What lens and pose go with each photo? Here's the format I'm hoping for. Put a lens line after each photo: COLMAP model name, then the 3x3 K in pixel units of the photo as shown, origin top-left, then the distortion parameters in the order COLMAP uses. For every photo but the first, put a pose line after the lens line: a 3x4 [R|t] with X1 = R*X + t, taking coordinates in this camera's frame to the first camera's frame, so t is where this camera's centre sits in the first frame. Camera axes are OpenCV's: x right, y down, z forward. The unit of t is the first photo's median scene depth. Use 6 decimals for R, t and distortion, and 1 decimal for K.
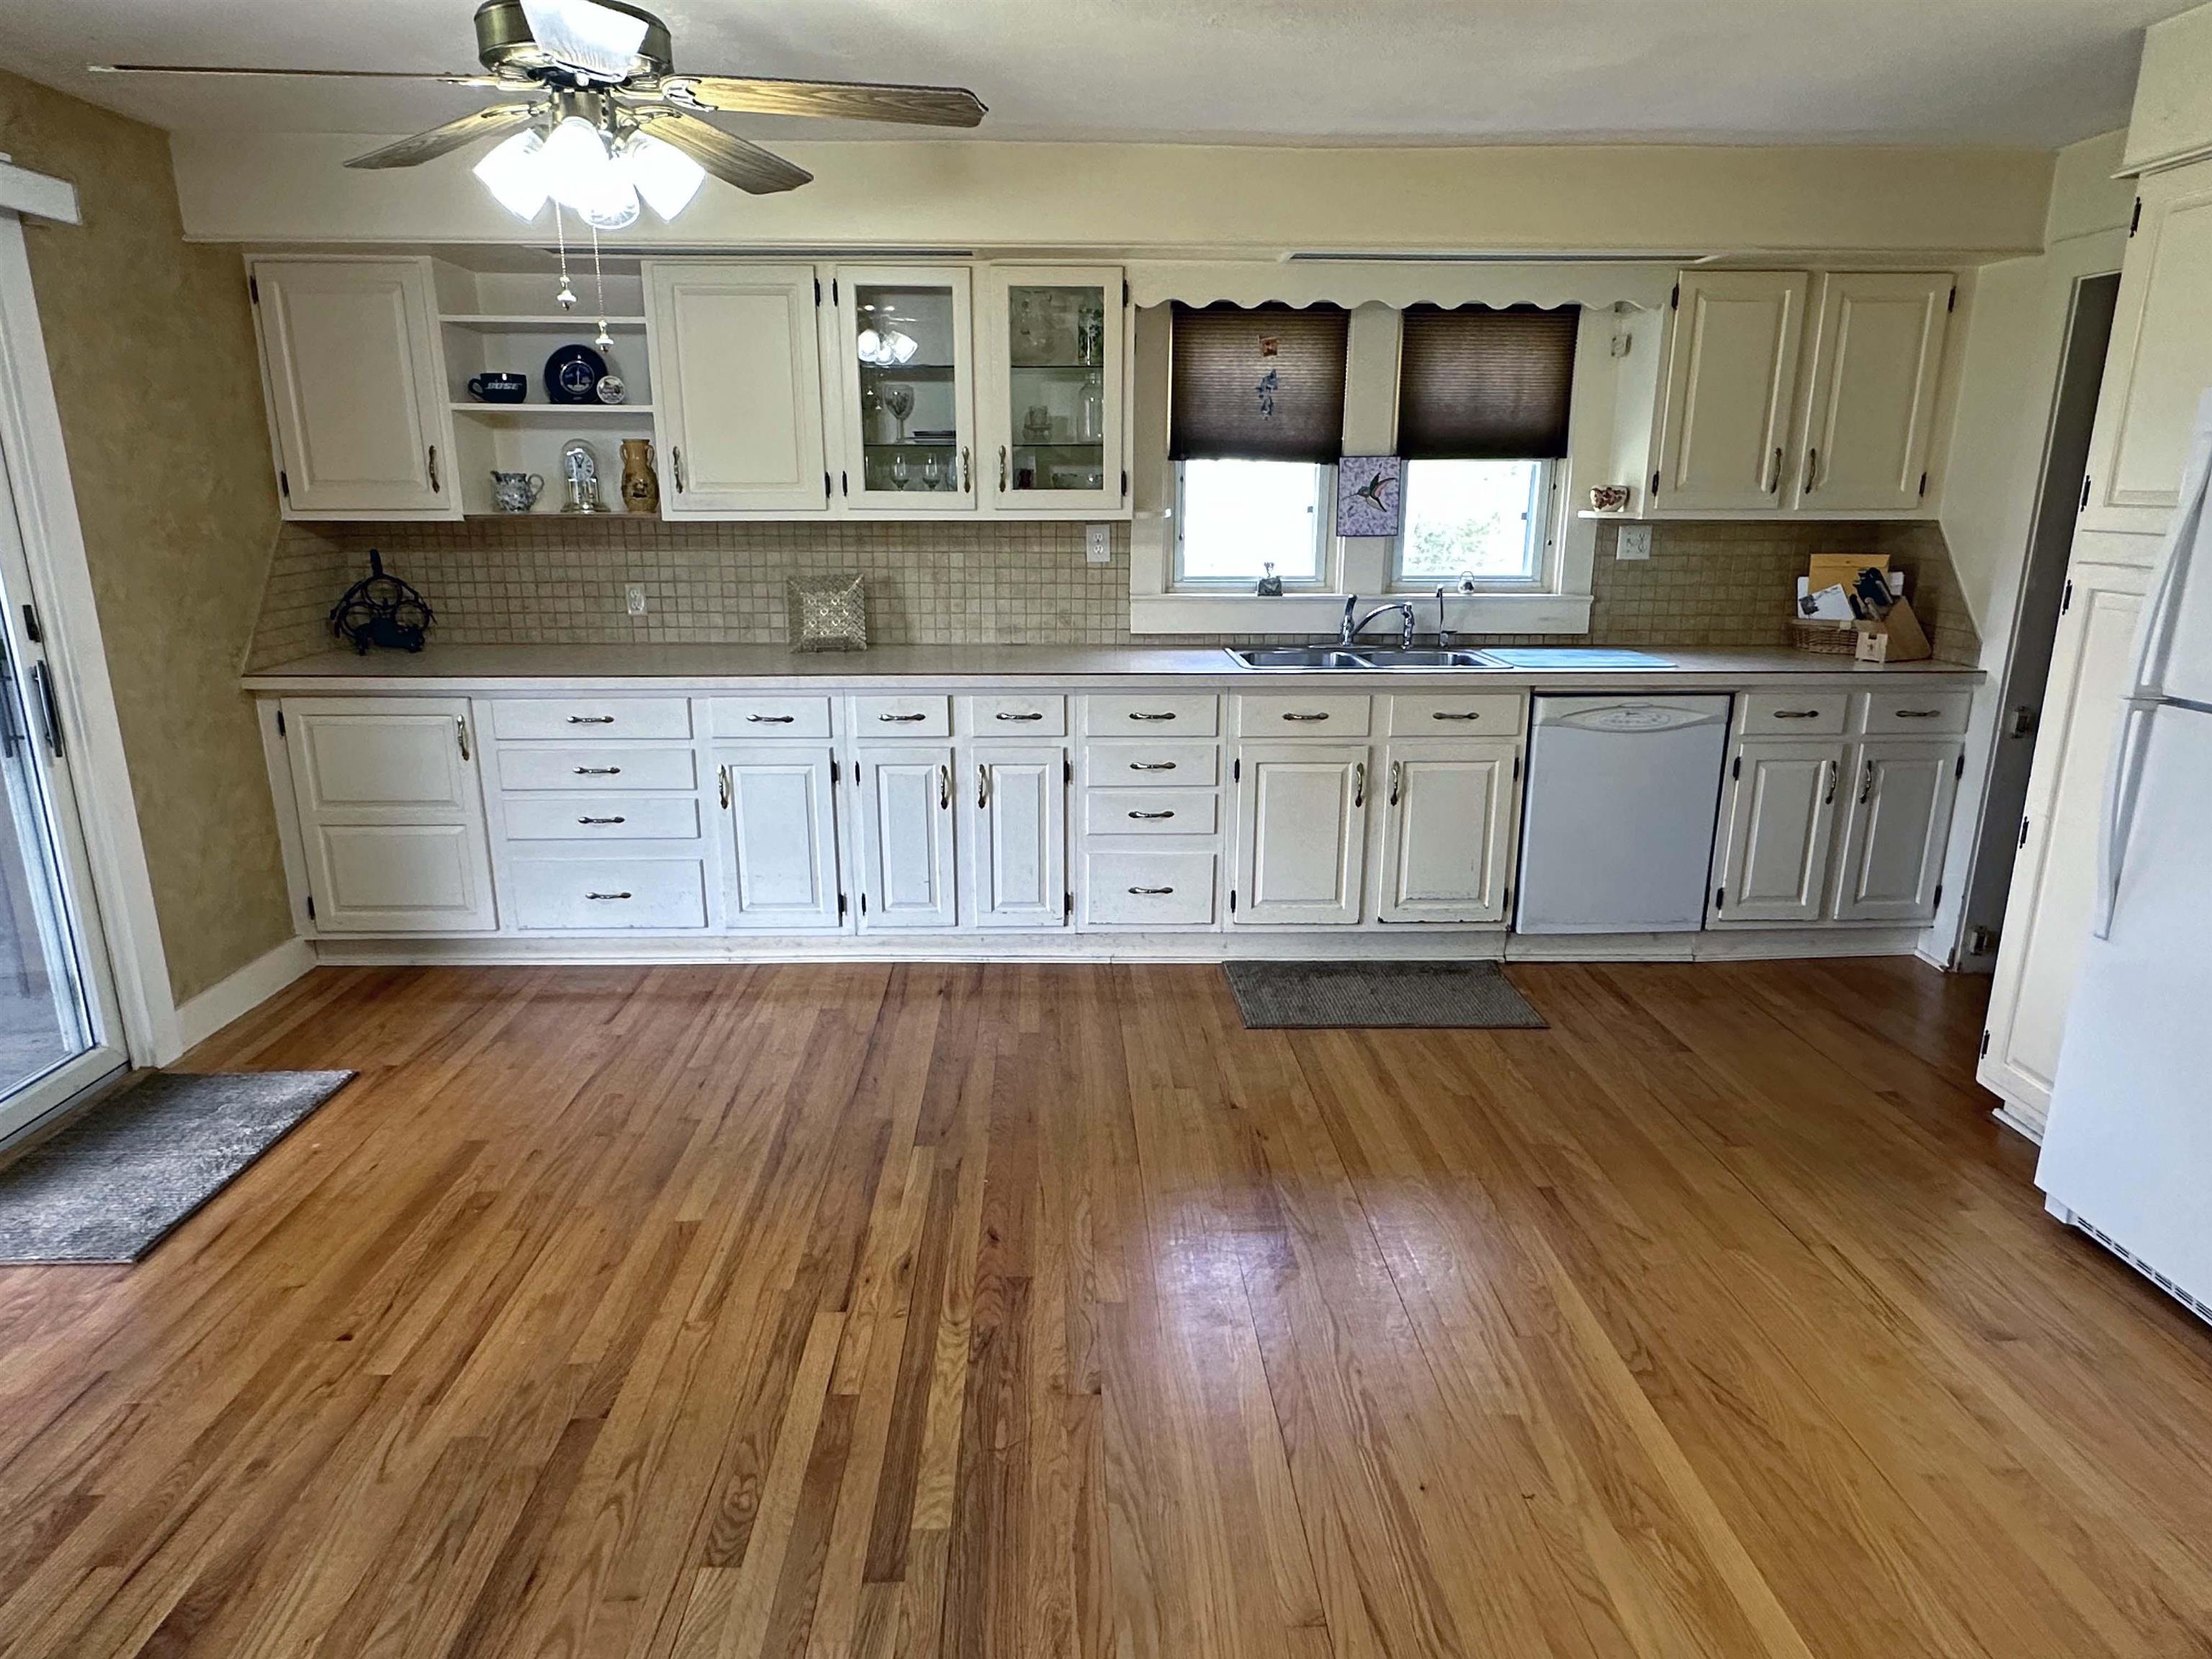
lens RADIAL K [[1326.3, 0, 1105.0], [0, 1326.3, 832.2], [0, 0, 1]] dist [0.002756, 0.000288]
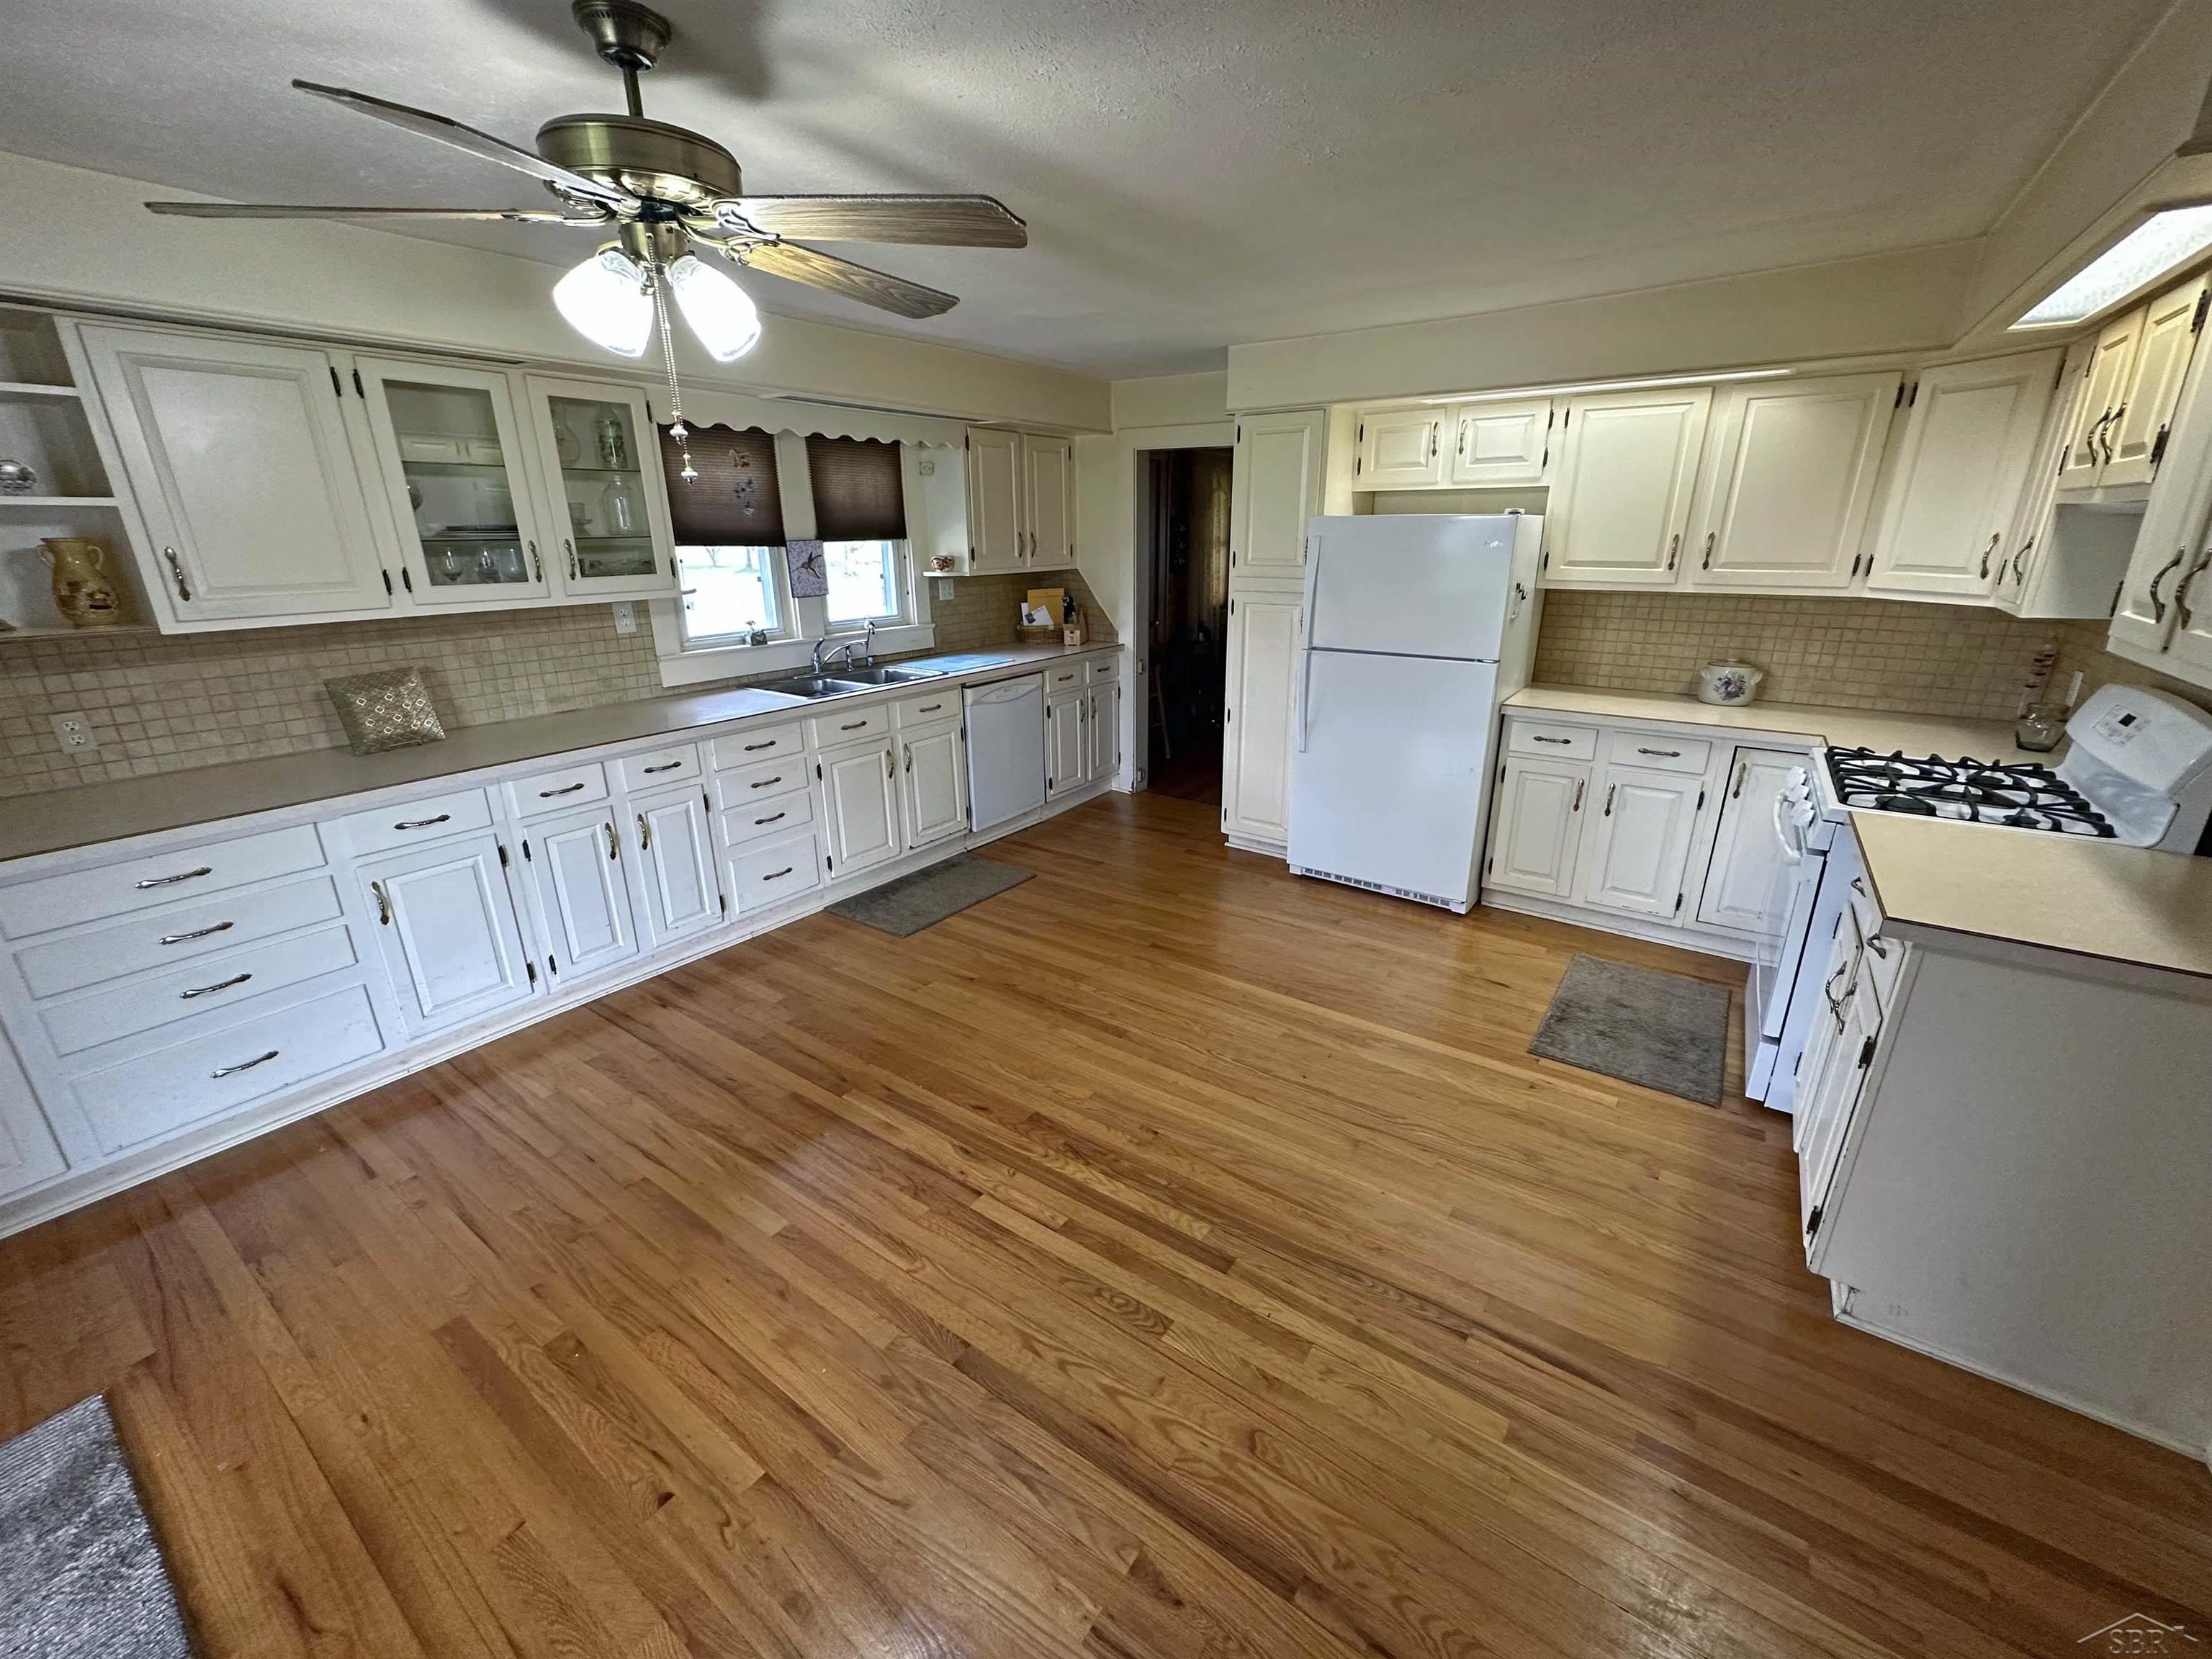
lens RADIAL K [[883.2, 0, 1101.7], [0, 883.2, 826.0], [0, 0, 1]] dist [0.000417, 0.000357]
pose [[0.606259, -0.262550, 0.750678, -0.427958], [0.212708, 0.963075, 0.165050, -0.080892], [-0.766293, 0.059612, 0.639720, 0.175766]]
